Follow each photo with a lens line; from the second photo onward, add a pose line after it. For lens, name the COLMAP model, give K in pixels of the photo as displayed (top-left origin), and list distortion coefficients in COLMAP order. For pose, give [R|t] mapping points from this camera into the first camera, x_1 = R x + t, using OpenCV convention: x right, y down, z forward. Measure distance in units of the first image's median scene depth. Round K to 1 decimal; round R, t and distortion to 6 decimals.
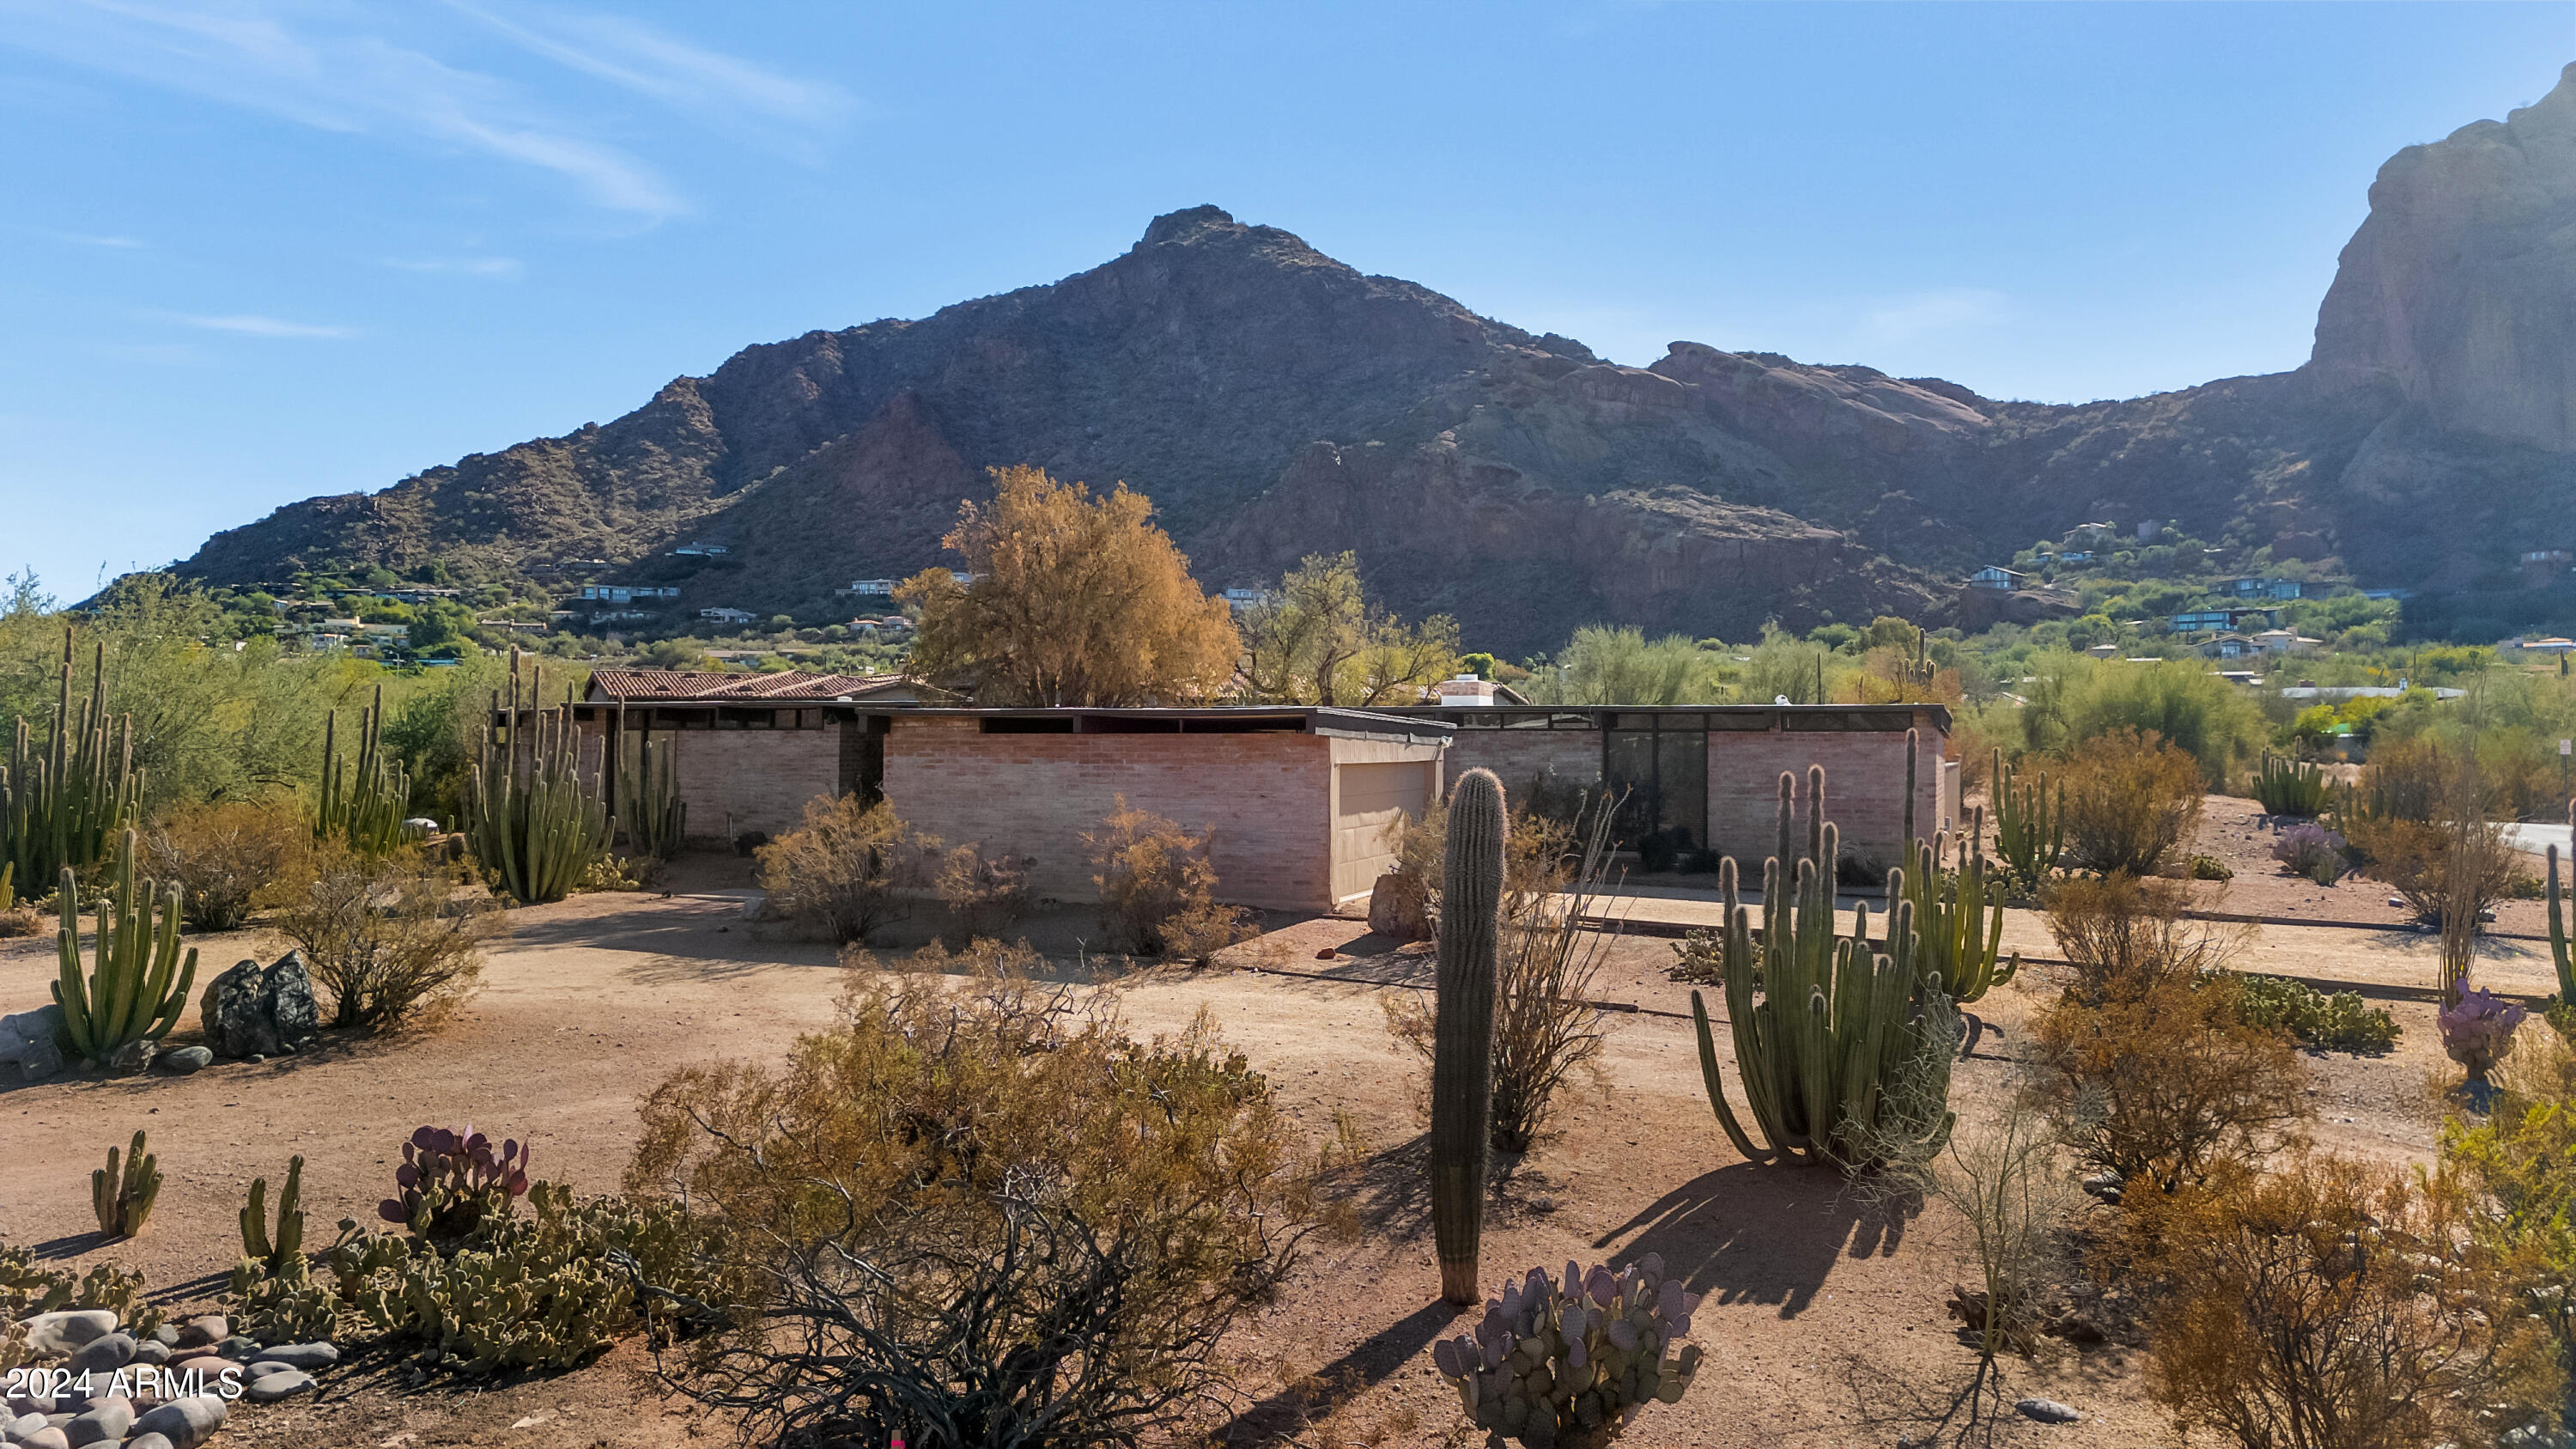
lens RADIAL K [[1769.4, 0, 1315.3], [0, 1769.4, 715.1], [0, 0, 1]] dist [0.079560, -0.066713]
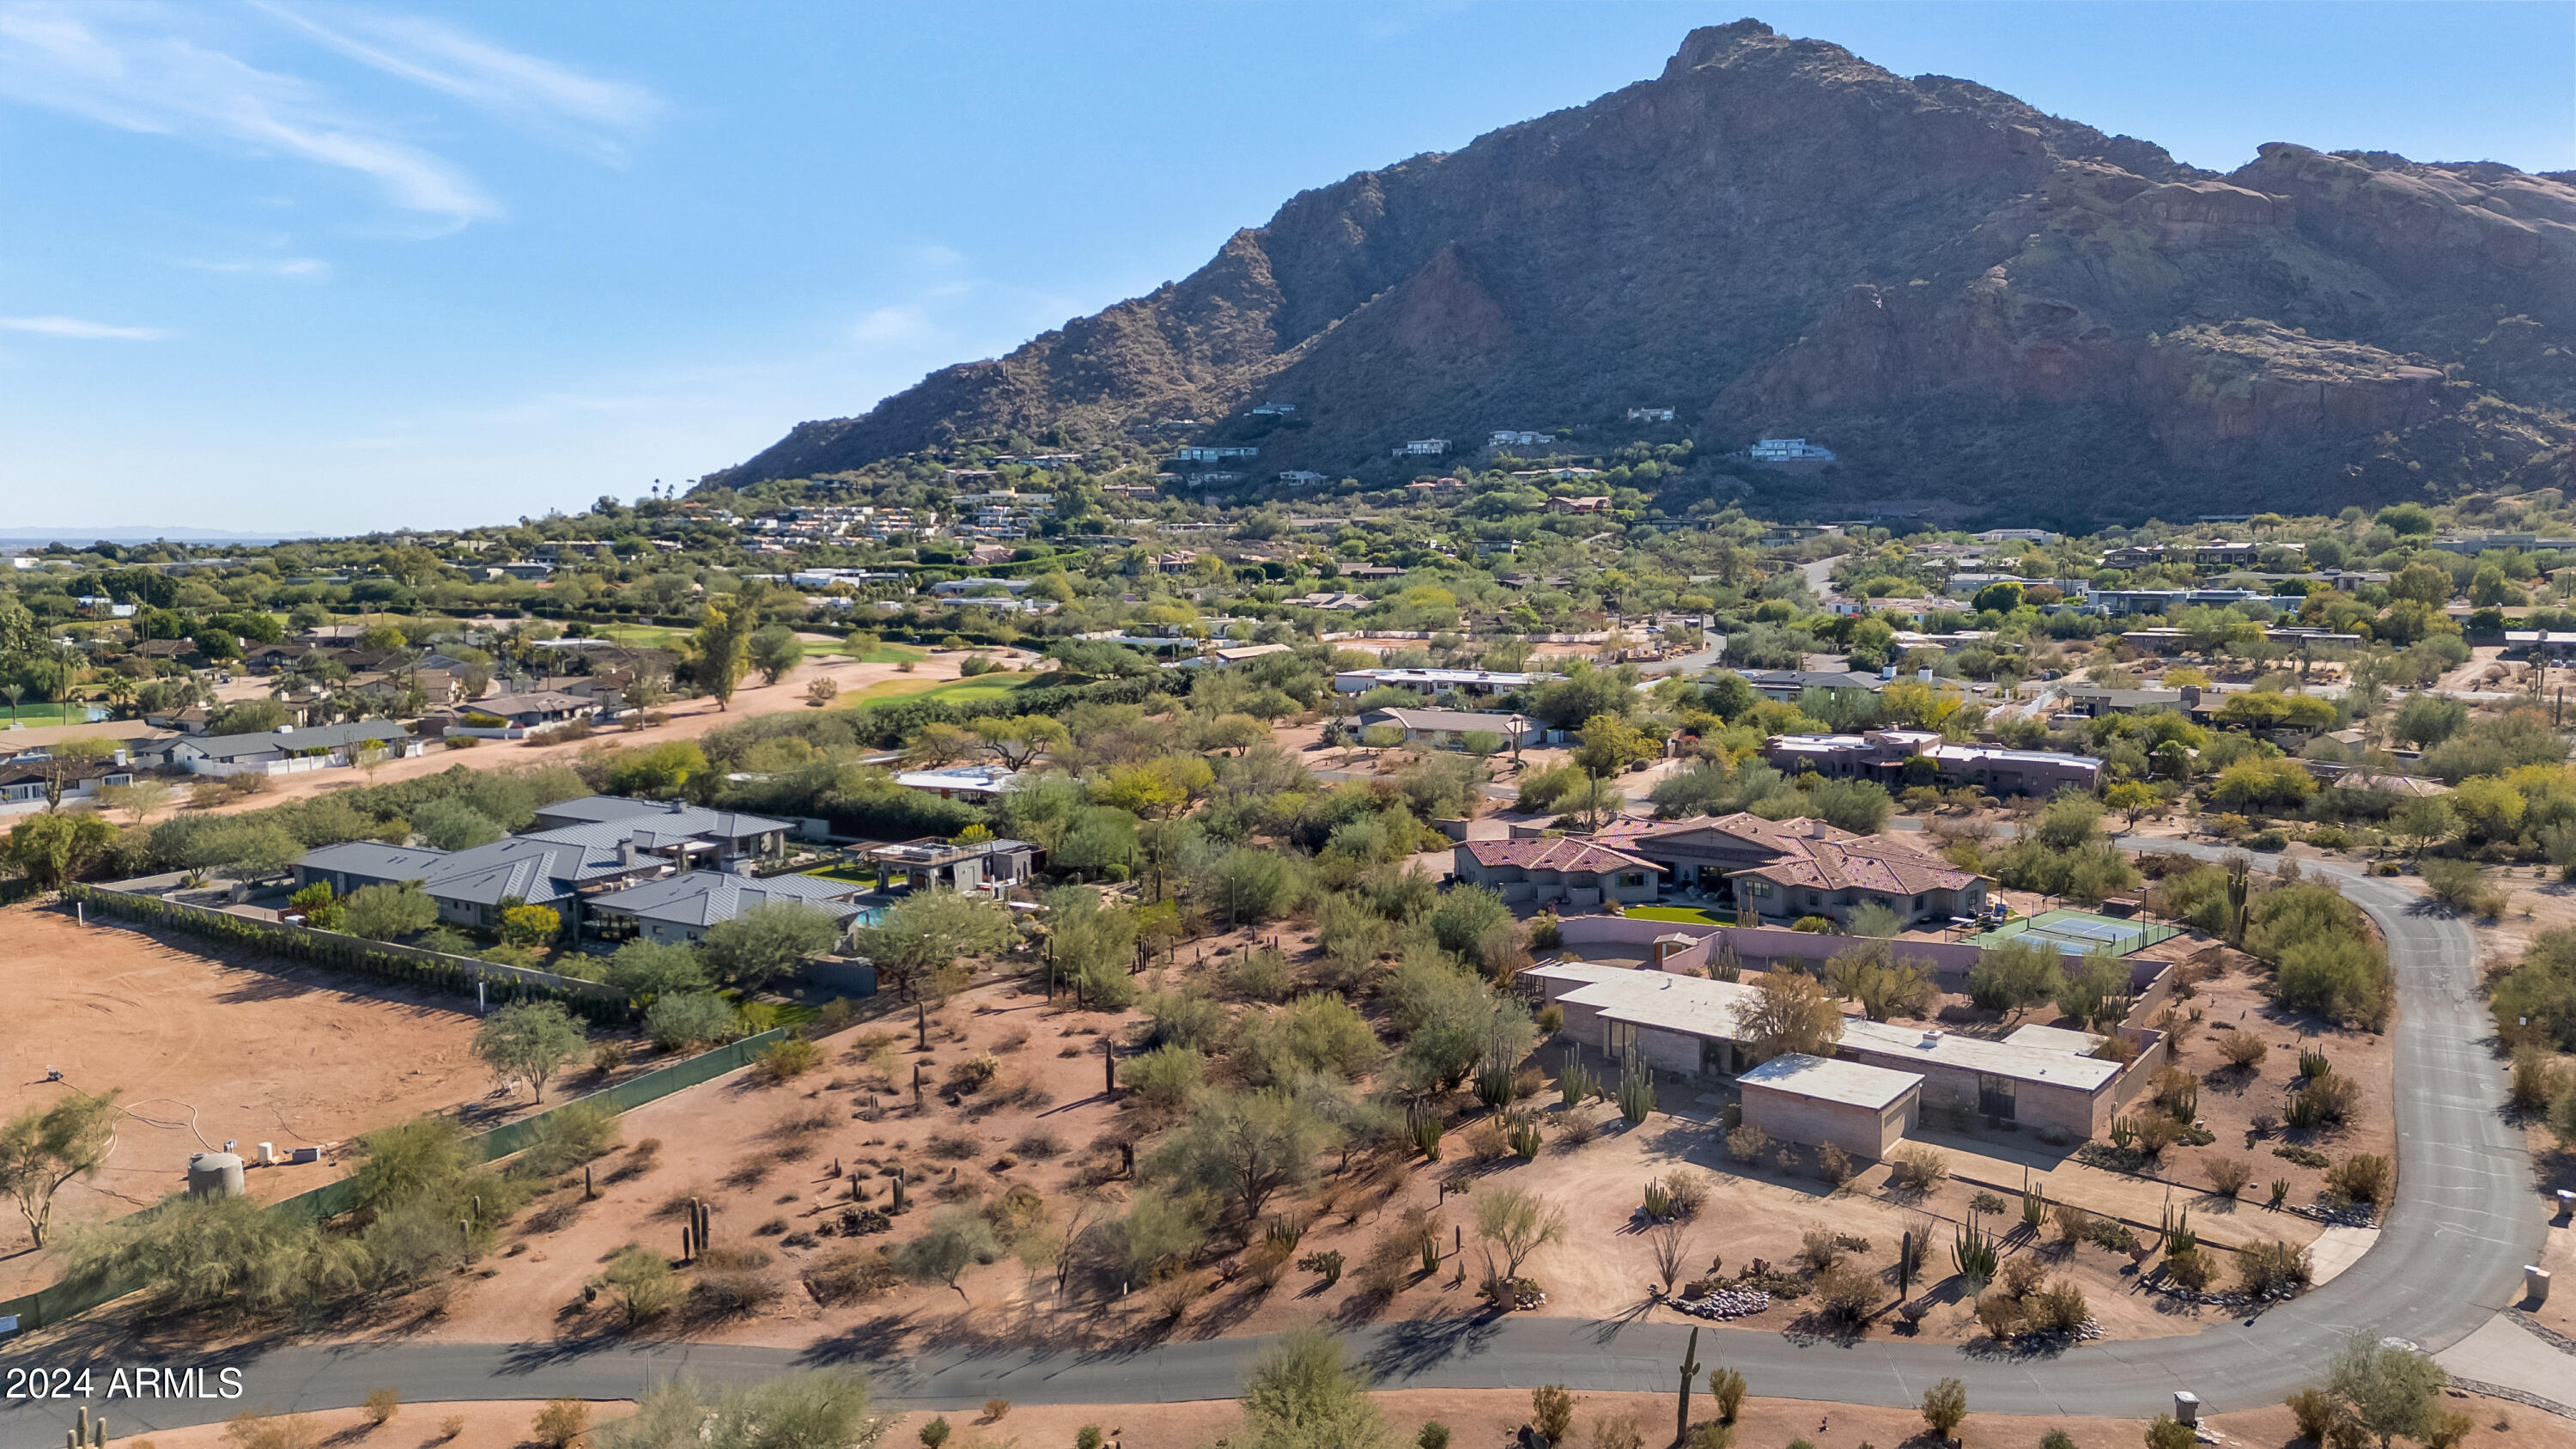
lens RADIAL K [[1830.6, 0, 1304.0], [0, 1830.6, 714.2], [0, 0, 1]] dist [0.076095, -0.078223]
pose [[0.960253, 0.020347, -0.278390, -0.003450], [0.015992, 0.991692, 0.127641, -0.049489], [0.278674, -0.127019, 0.951949, -0.107052]]
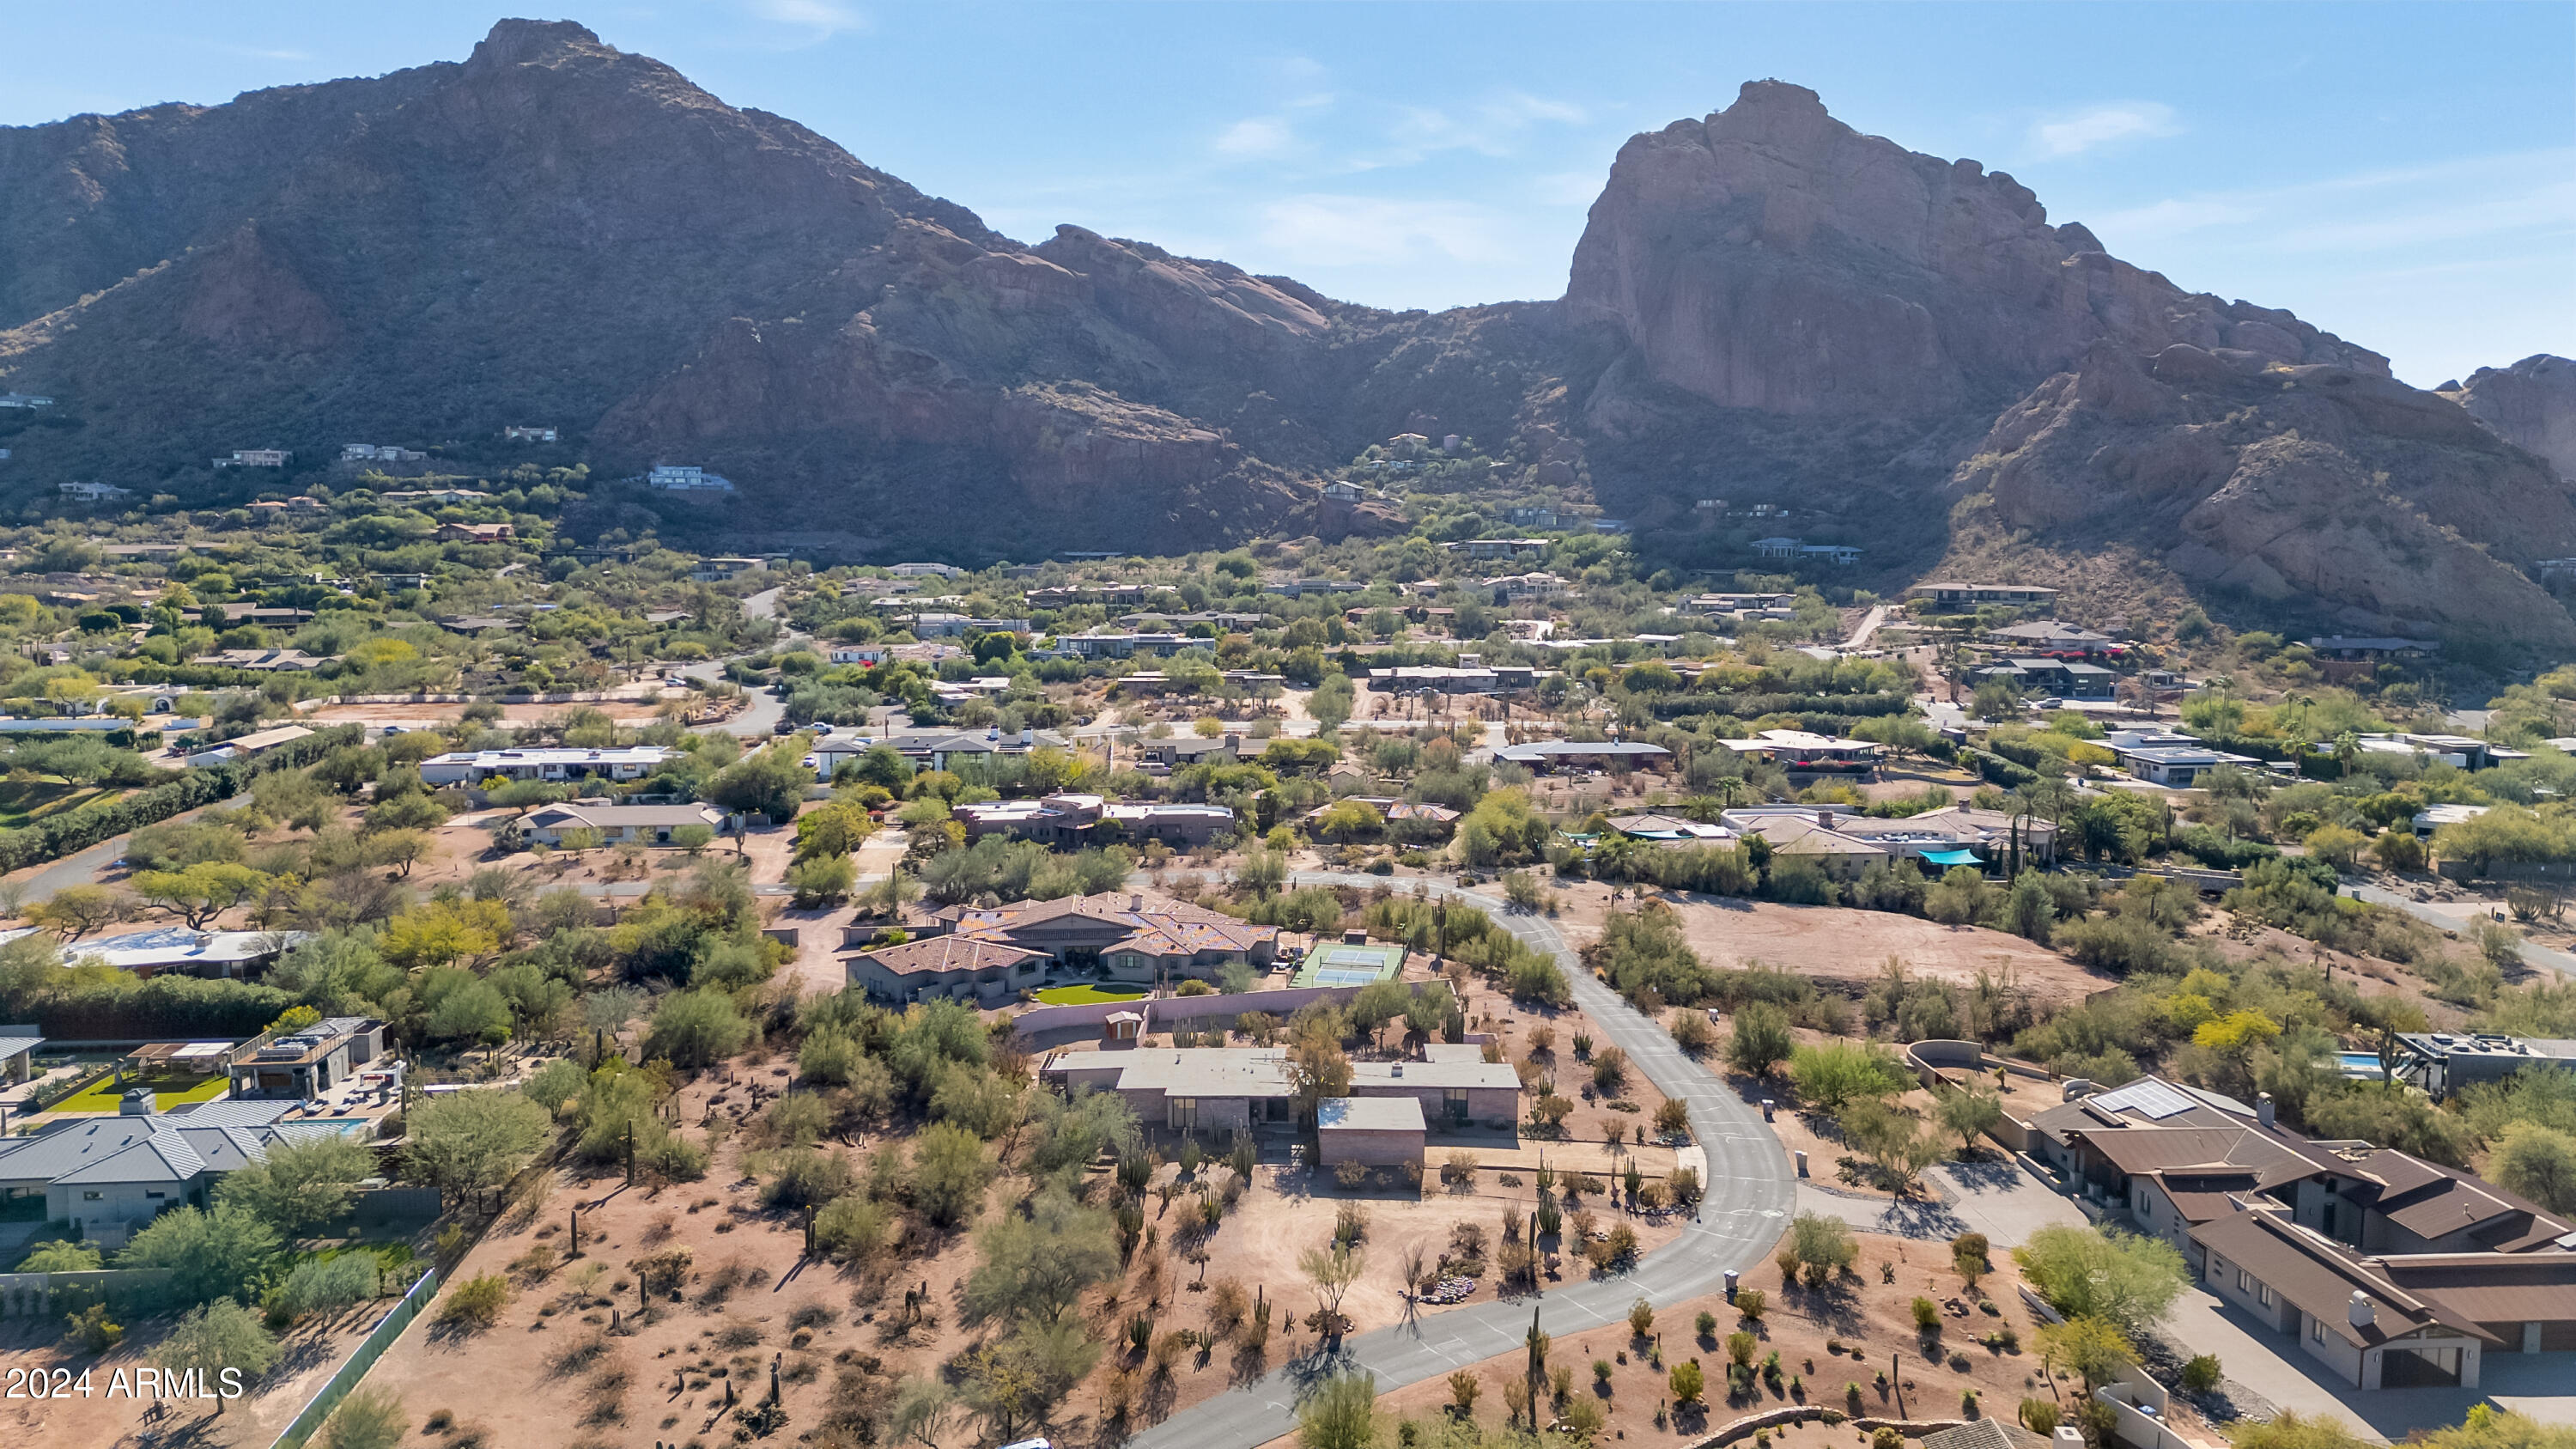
lens RADIAL K [[1830.6, 0, 1304.0], [0, 1830.6, 714.2], [0, 0, 1]] dist [0.076095, -0.078223]
pose [[0.929992, -0.037255, 0.365686, -0.088885], [-0.014213, 0.990462, 0.137051, -0.074039], [-0.367304, -0.132653, 0.920593, -0.138338]]
